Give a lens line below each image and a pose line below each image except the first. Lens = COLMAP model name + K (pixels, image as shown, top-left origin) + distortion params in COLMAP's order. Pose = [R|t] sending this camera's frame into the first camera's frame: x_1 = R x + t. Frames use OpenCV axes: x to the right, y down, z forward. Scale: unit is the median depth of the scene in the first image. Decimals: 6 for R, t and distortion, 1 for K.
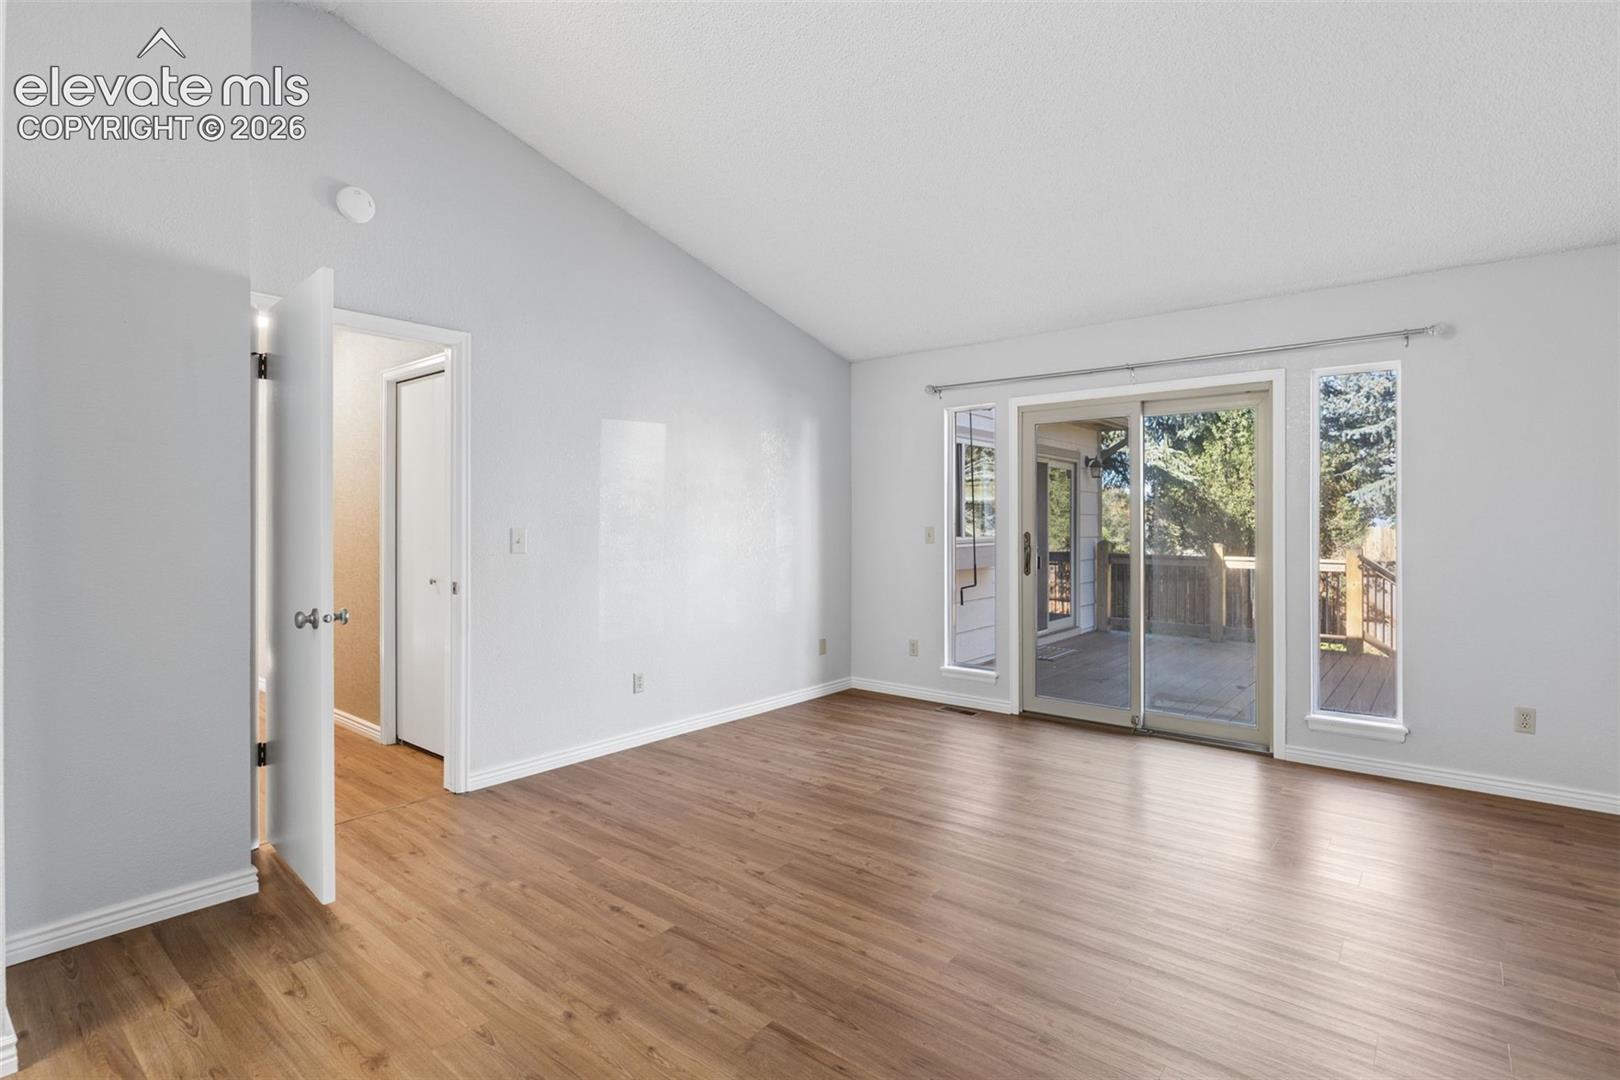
lens RADIAL K [[795.4, 0, 833.1], [0, 795.4, 516.6], [0, 0, 1]] dist [-0.006443, 0.001303]
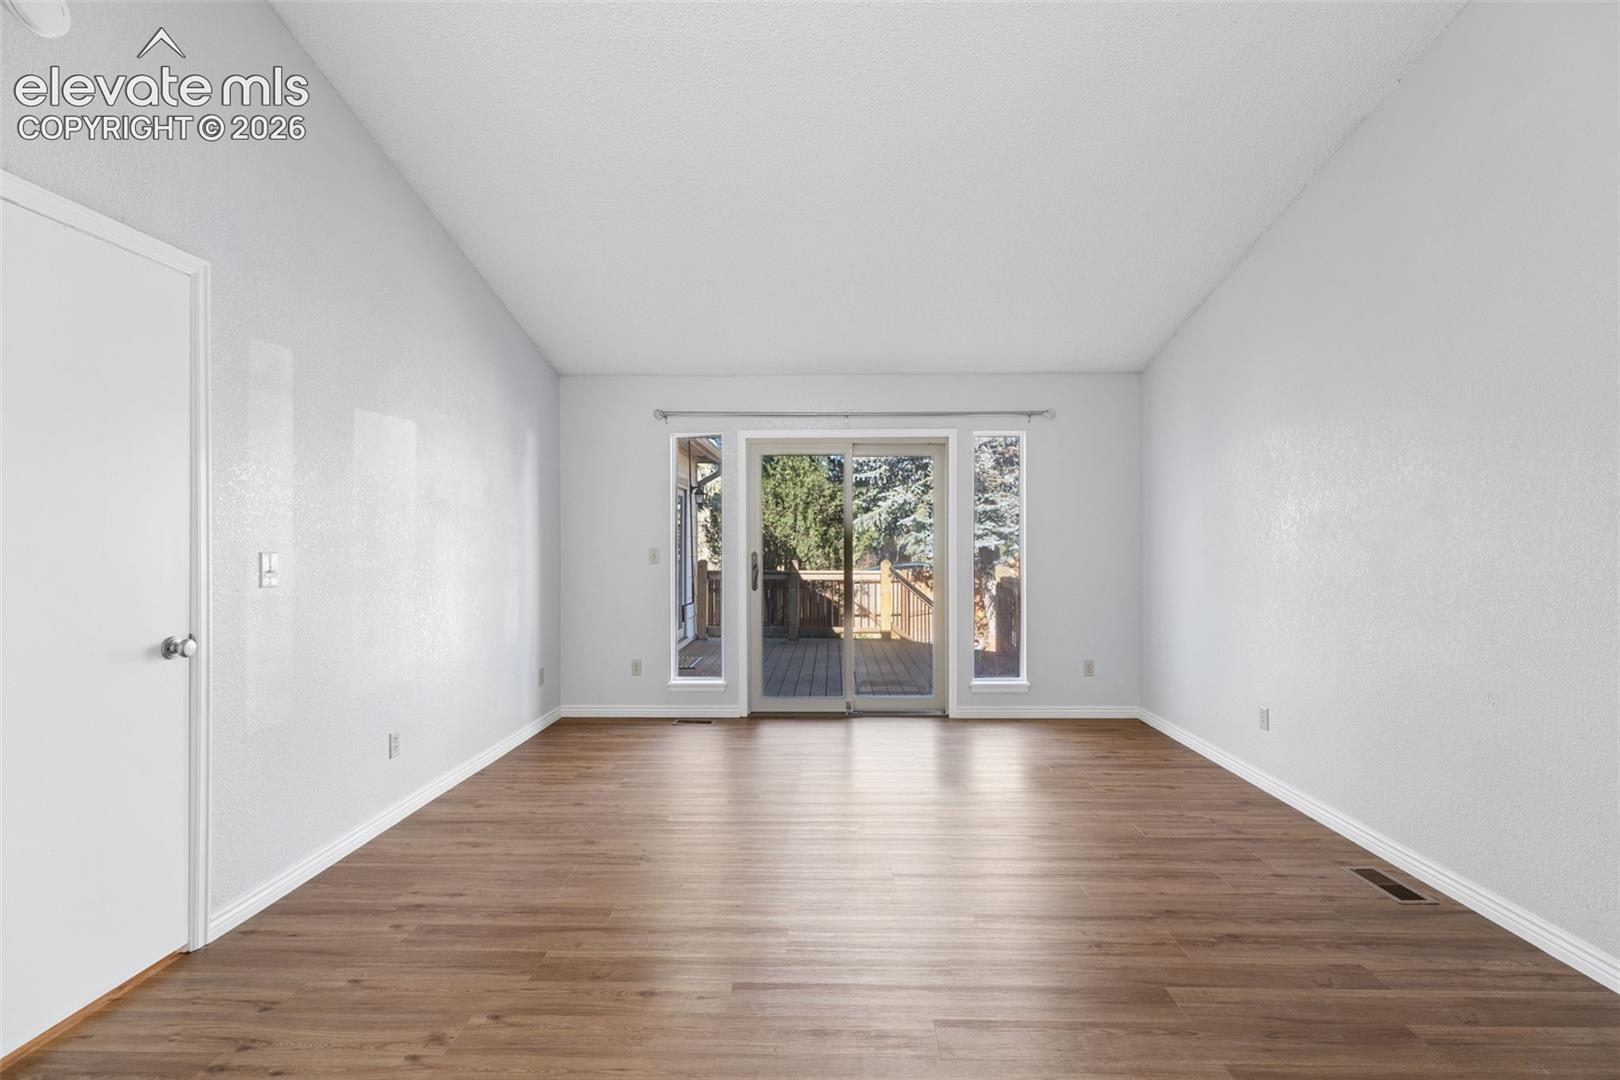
lens RADIAL K [[725.8, 0, 836.3], [0, 725.8, 552.0], [0, 0, 1]] dist [0.003022, -0.000360]
pose [[0.781621, -0.009178, 0.623686, -0.361590], [-0.002606, 0.999835, 0.017978, 0.000897], [-0.623748, -0.015677, 0.781468, 0.160032]]
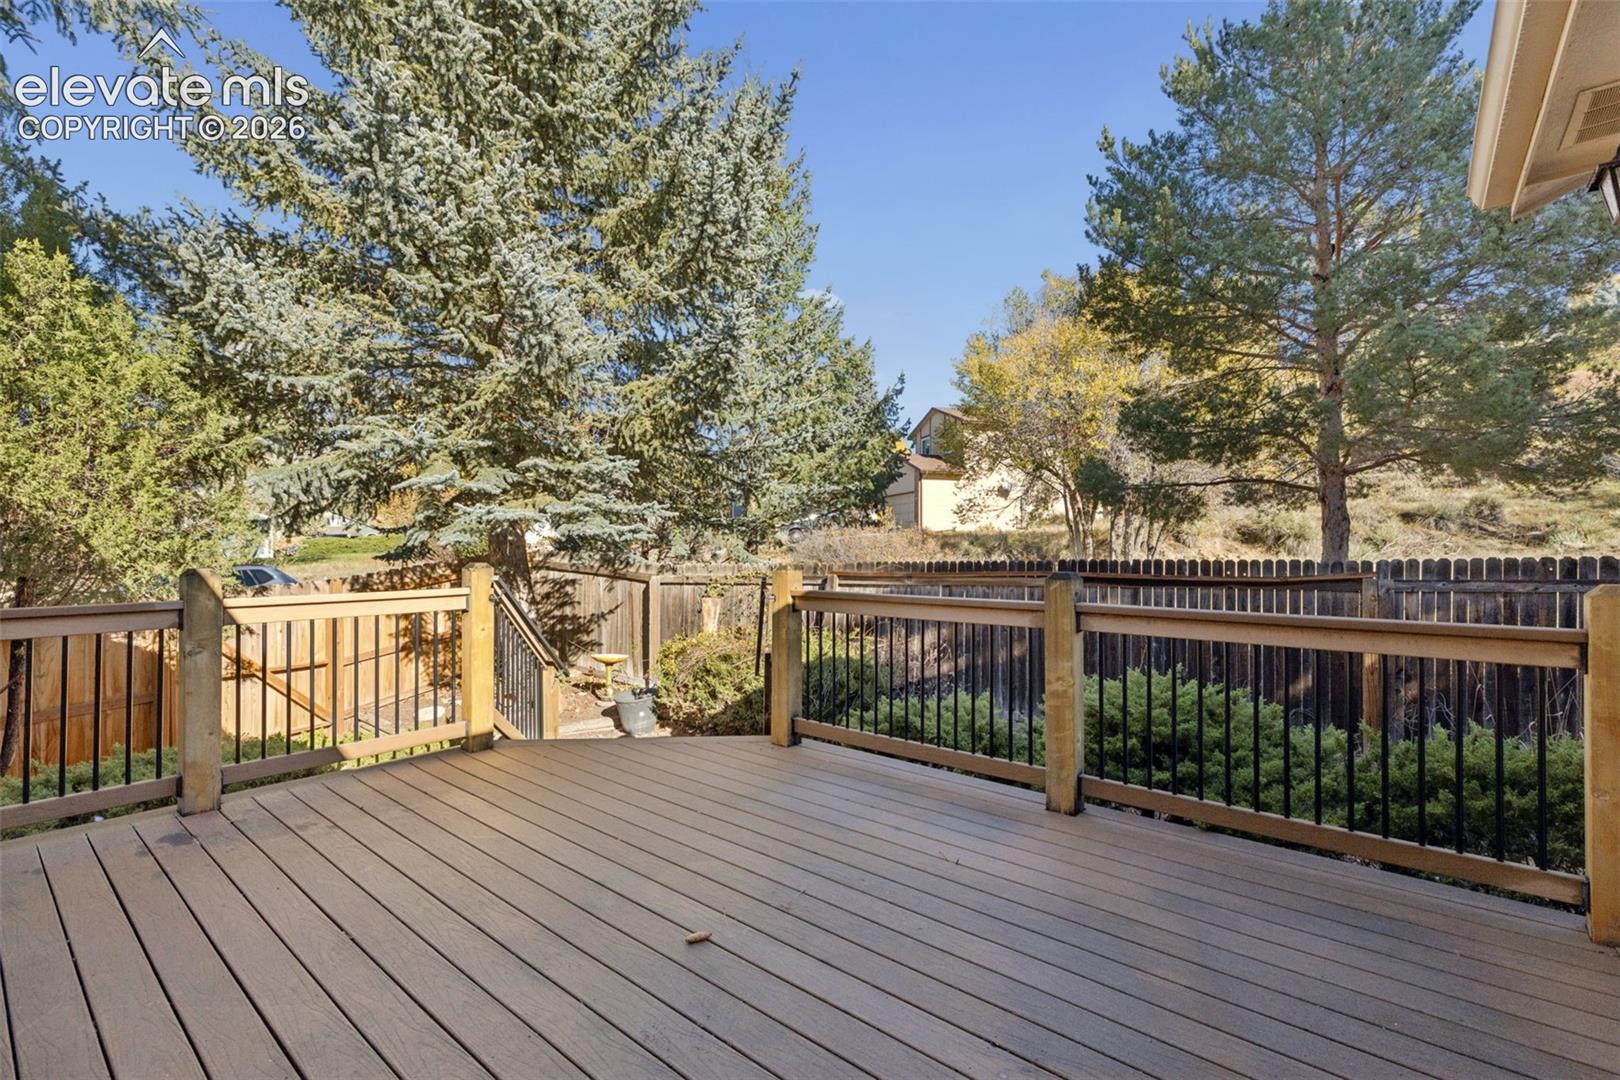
lens RADIAL K [[725.8, 0, 809.8], [0, 725.8, 540.7], [0, 0, 1]] dist [0.003022, -0.000360]
pose [[0.025007, -0.001156, 0.999687, 0.252602], [-0.007736, 0.999969, 0.001350, 0.035389], [-0.999657, -0.007767, 0.024997, 1.450862]]
